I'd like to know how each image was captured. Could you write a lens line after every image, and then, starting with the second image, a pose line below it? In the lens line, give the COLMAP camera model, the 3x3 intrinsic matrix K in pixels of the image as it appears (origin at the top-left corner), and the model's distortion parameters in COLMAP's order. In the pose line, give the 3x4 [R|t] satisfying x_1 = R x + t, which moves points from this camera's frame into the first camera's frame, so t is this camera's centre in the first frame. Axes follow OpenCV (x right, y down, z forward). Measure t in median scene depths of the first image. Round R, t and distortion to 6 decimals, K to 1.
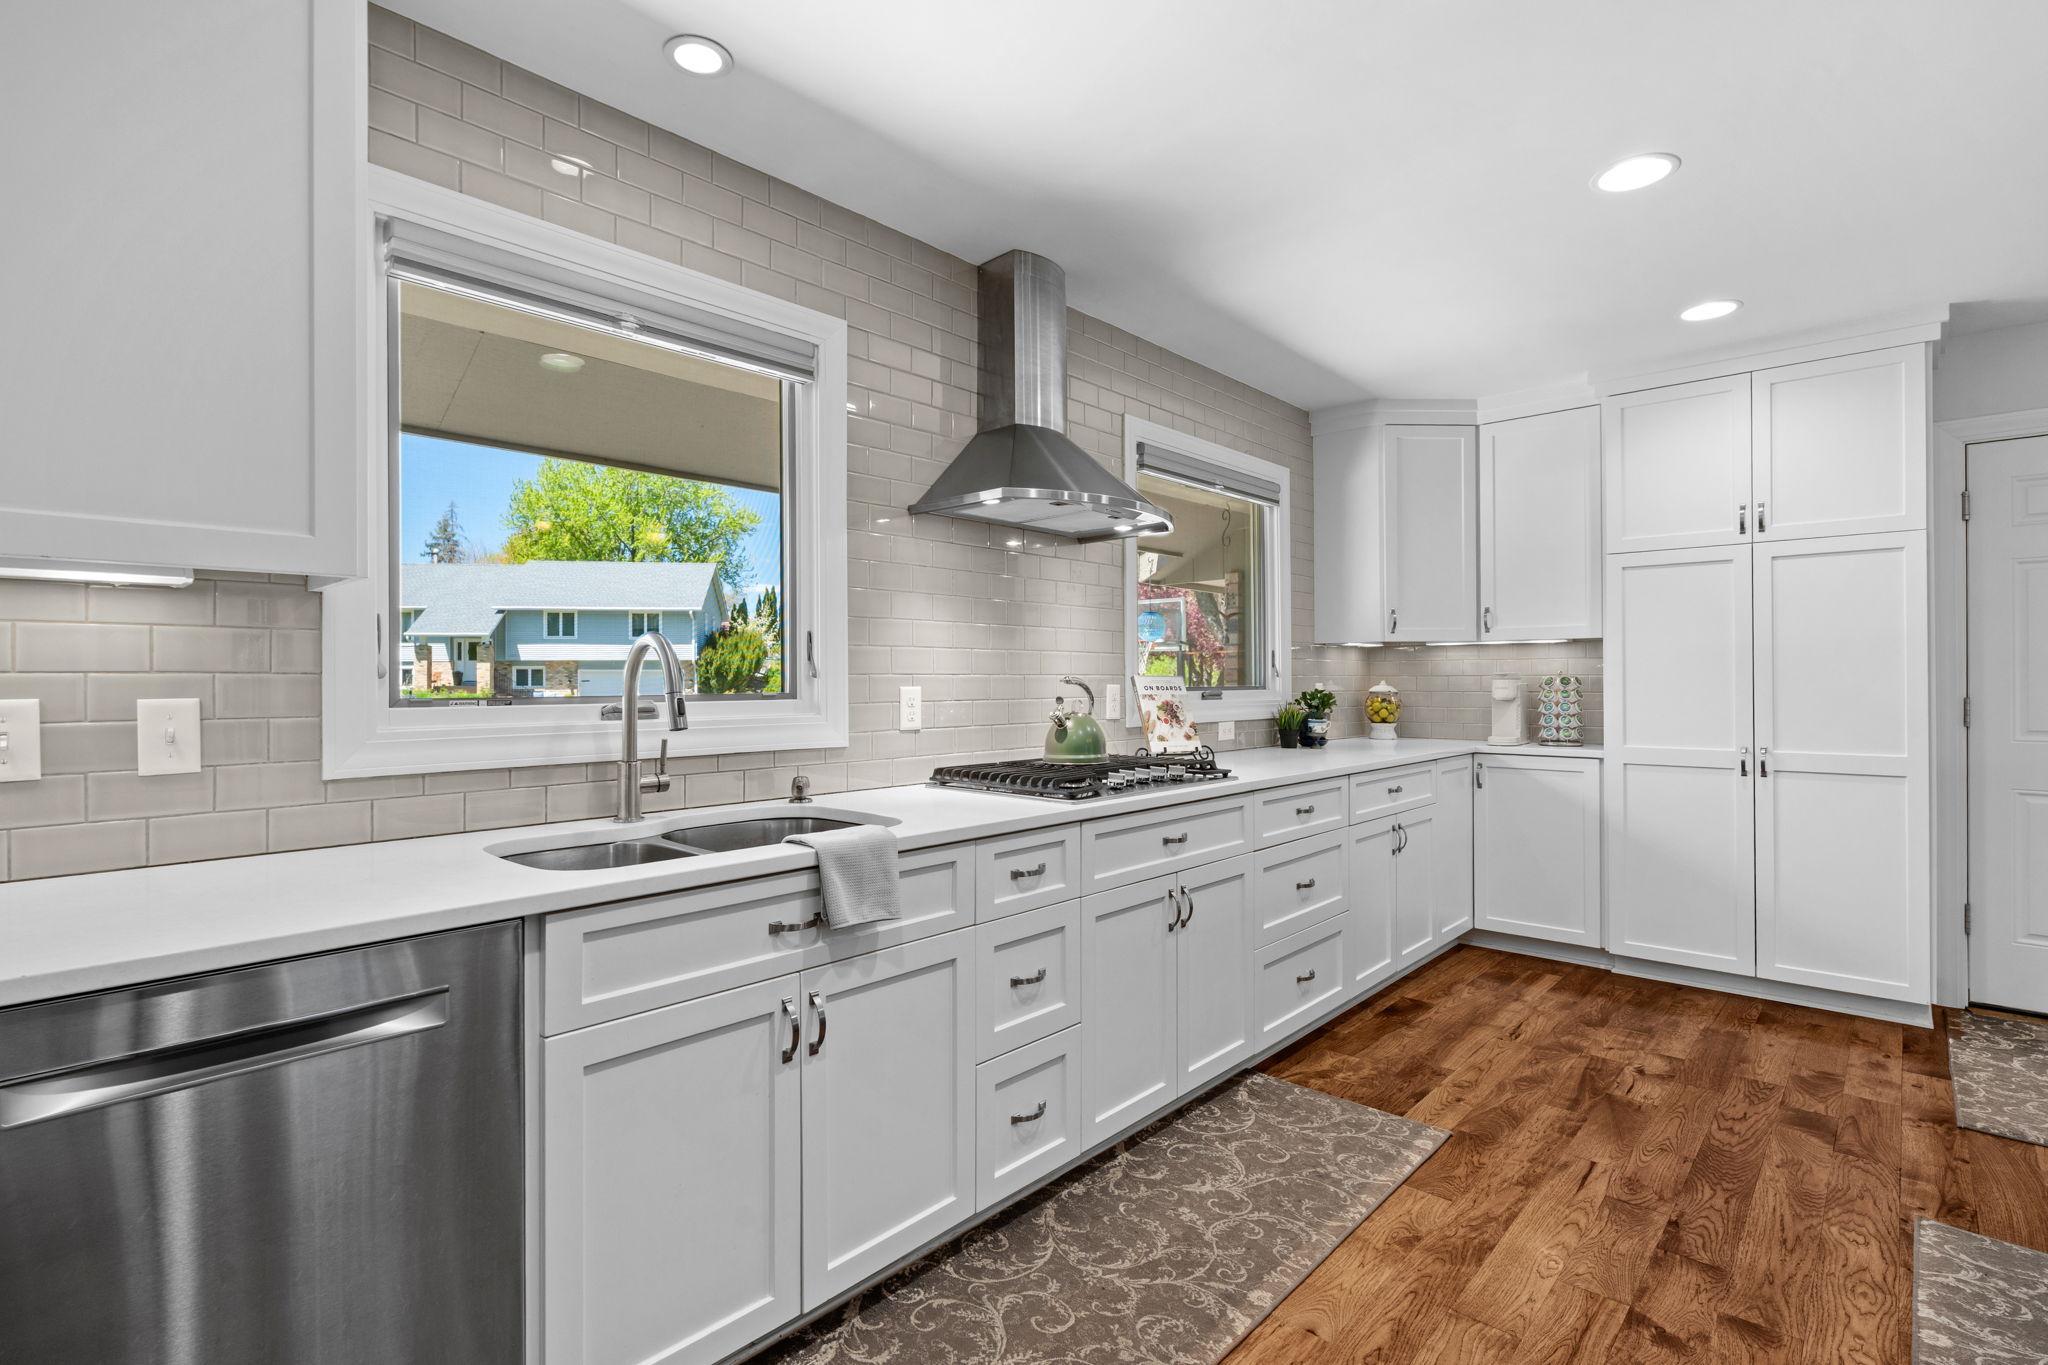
lens RADIAL K [[963.2, 0, 1024.0], [0, 963.2, 682.5], [0, 0, 1]] dist [-0.006591, 0.000152]
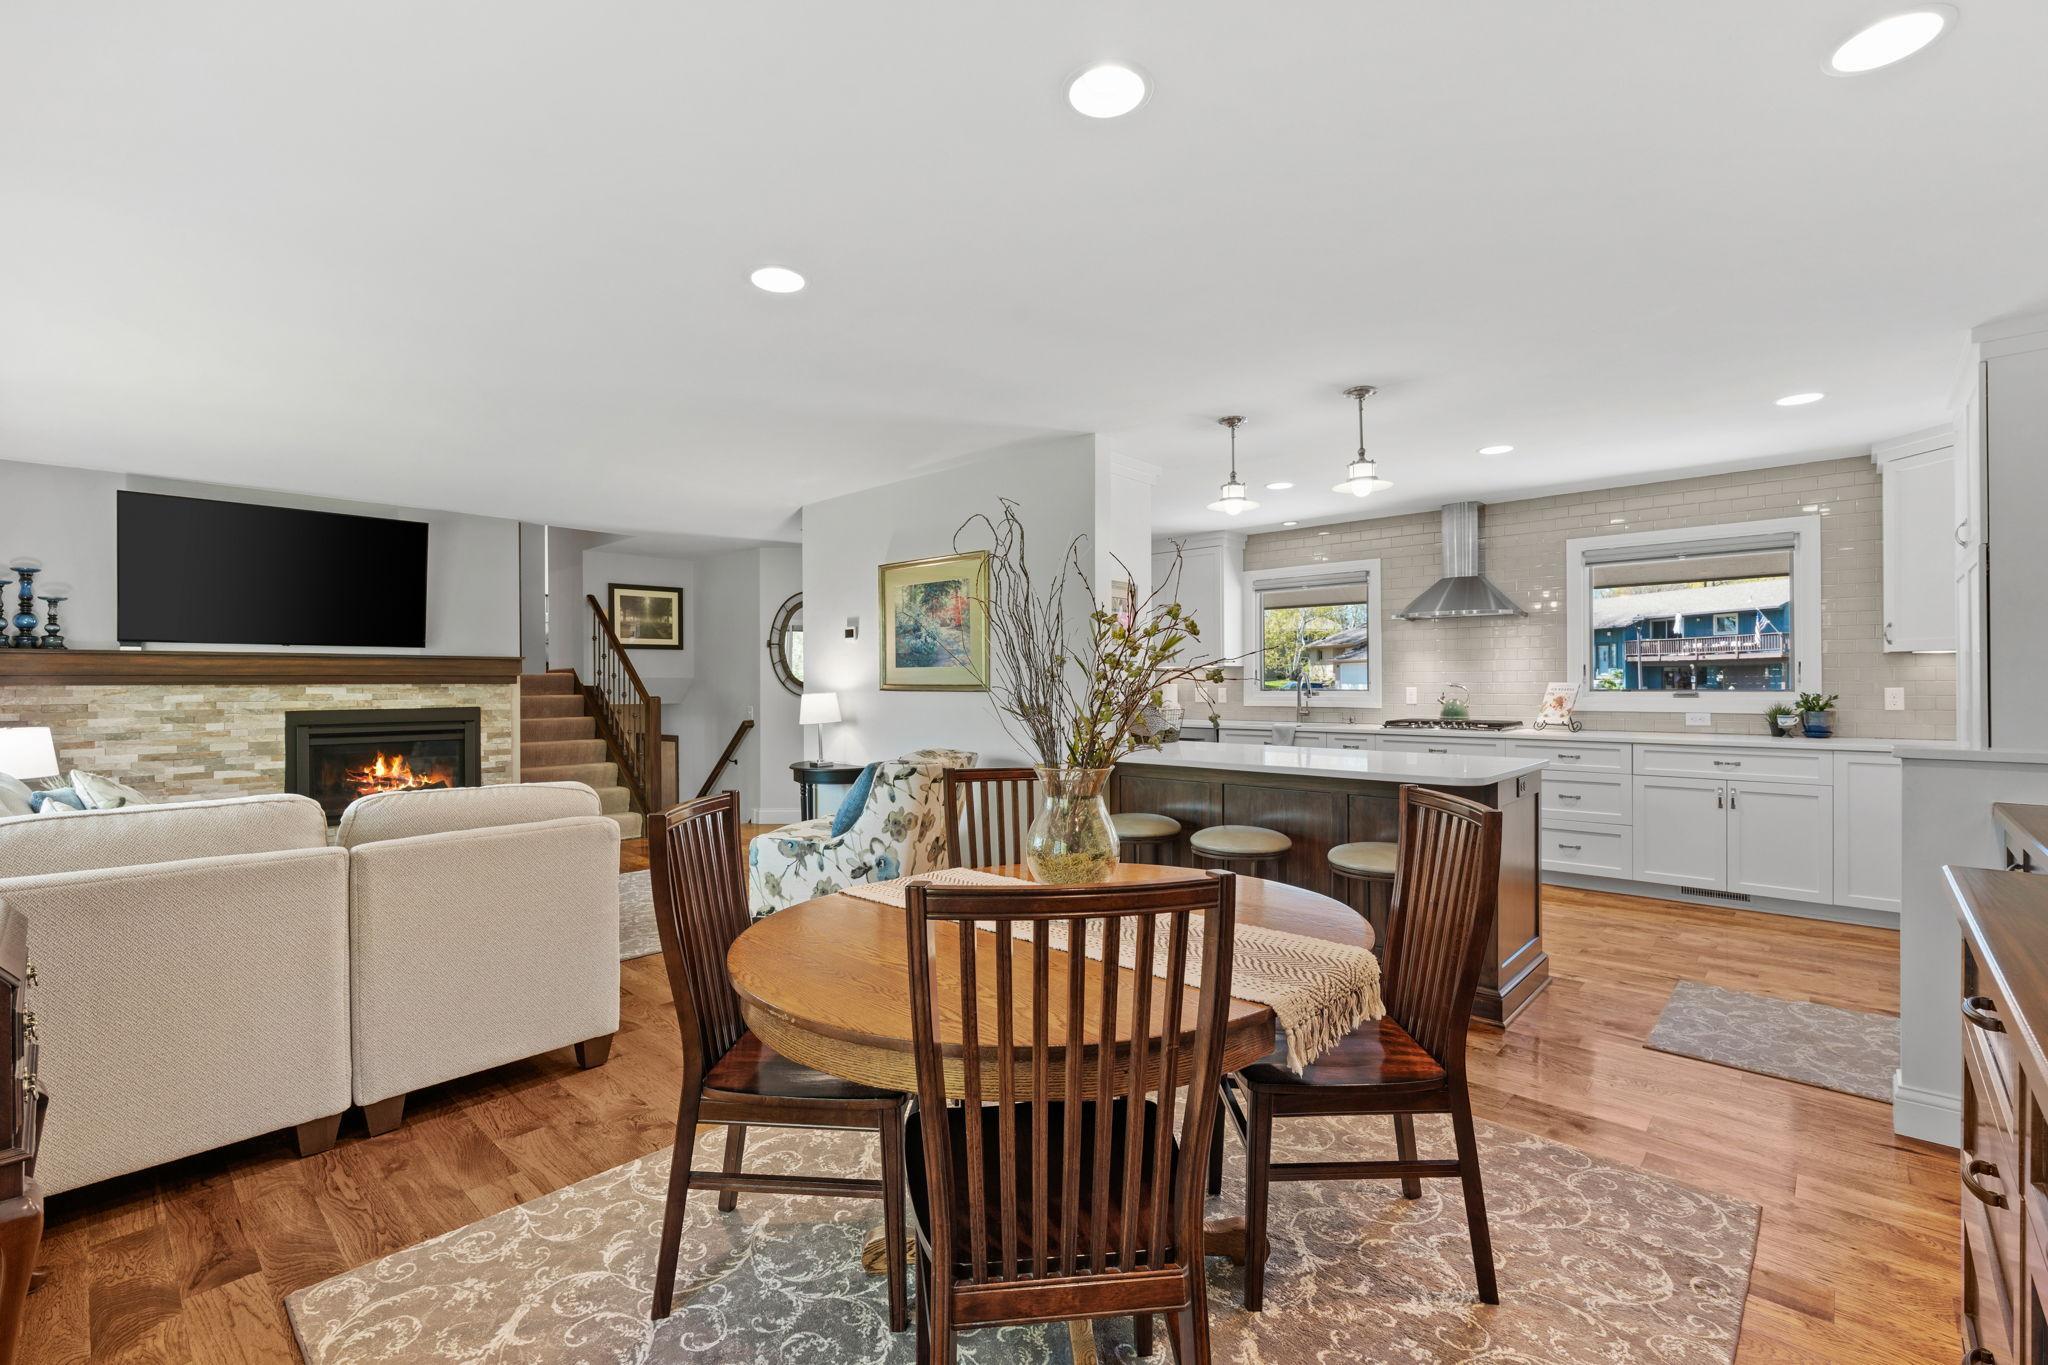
lens RADIAL K [[907.0, 0, 1024.0], [0, 907.0, 682.5], [0, 0, 1]] dist [-0.000672, 0.000206]
pose [[0.001944, 0.003686, -0.999991, 2.413156], [0.004172, 0.999984, 0.003694, -0.022852], [0.999989, -0.004179, 0.001929, -0.052645]]
